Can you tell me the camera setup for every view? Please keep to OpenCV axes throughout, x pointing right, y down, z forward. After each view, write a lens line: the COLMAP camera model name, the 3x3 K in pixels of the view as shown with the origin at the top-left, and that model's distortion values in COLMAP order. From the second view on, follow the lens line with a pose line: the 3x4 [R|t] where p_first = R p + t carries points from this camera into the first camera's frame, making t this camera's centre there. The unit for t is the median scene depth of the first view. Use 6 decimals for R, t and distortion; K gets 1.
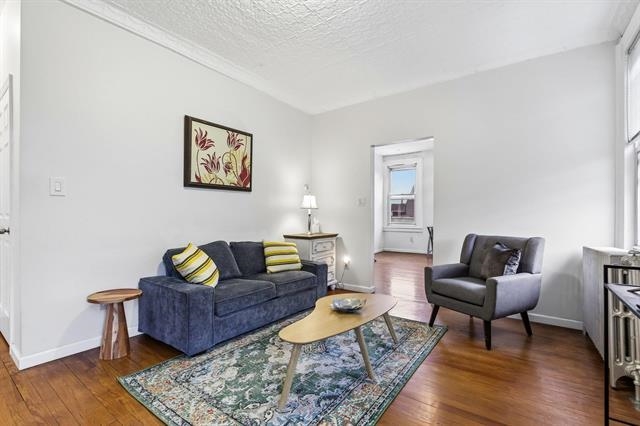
lens RADIAL K [[300.6, 0, 317.1], [0, 300.6, 215.8], [0, 0, 1]] dist [-0.017543, -0.000095]
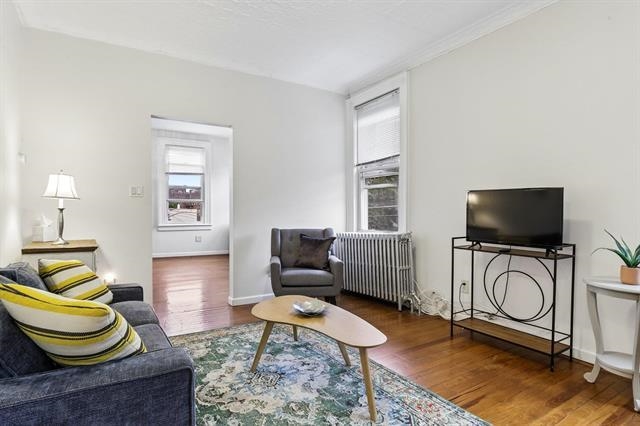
lens RADIAL K [[352.9, 0, 323.8], [0, 352.9, 212.9], [0, 0, 1]] dist [-0.020171, 0.000083]
pose [[0.349652, -0.003862, 0.936872, -0.644525], [-0.005009, 0.999970, 0.005991, -0.003500], [-0.936866, -0.006788, 0.349622, 0.414690]]
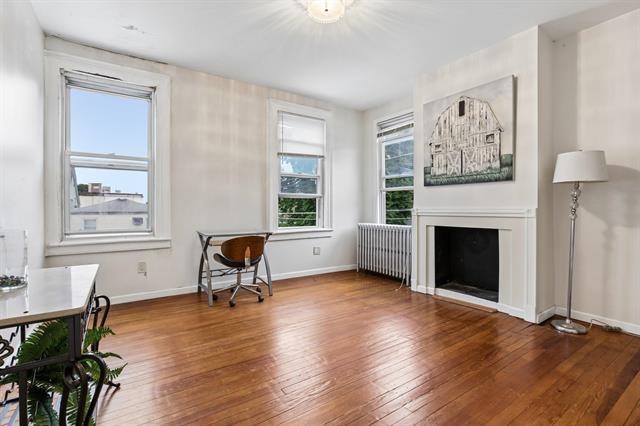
lens RADIAL K [[295.5, 0, 317.1], [0, 295.5, 211.6], [0, 0, 1]] dist [-0.017449, 0.000011]
pose [[0.338233, -0.008534, 0.941024, 0.047658], [0.004123, 0.999963, 0.007587, -0.002112], [-0.941054, 0.001314, 0.338255, 1.687745]]
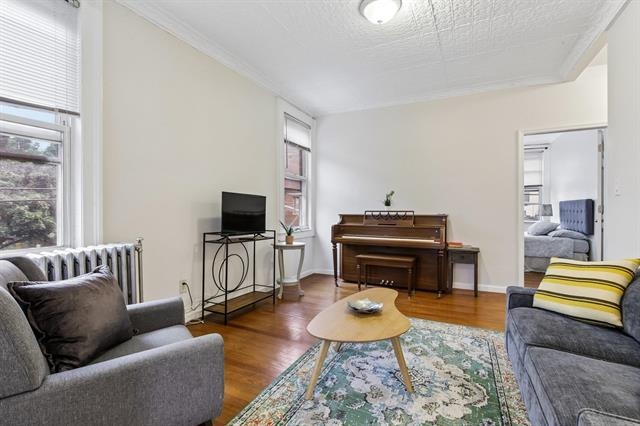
lens RADIAL K [[295.5, 0, 317.1], [0, 295.5, 211.6], [0, 0, 1]] dist [-0.017449, 0.000011]
pose [[-0.985627, -0.005393, -0.168851, 0.290569], [-0.005332, 0.999985, -0.000815, -0.000110], [0.168853, 0.000097, -0.985641, 1.350965]]
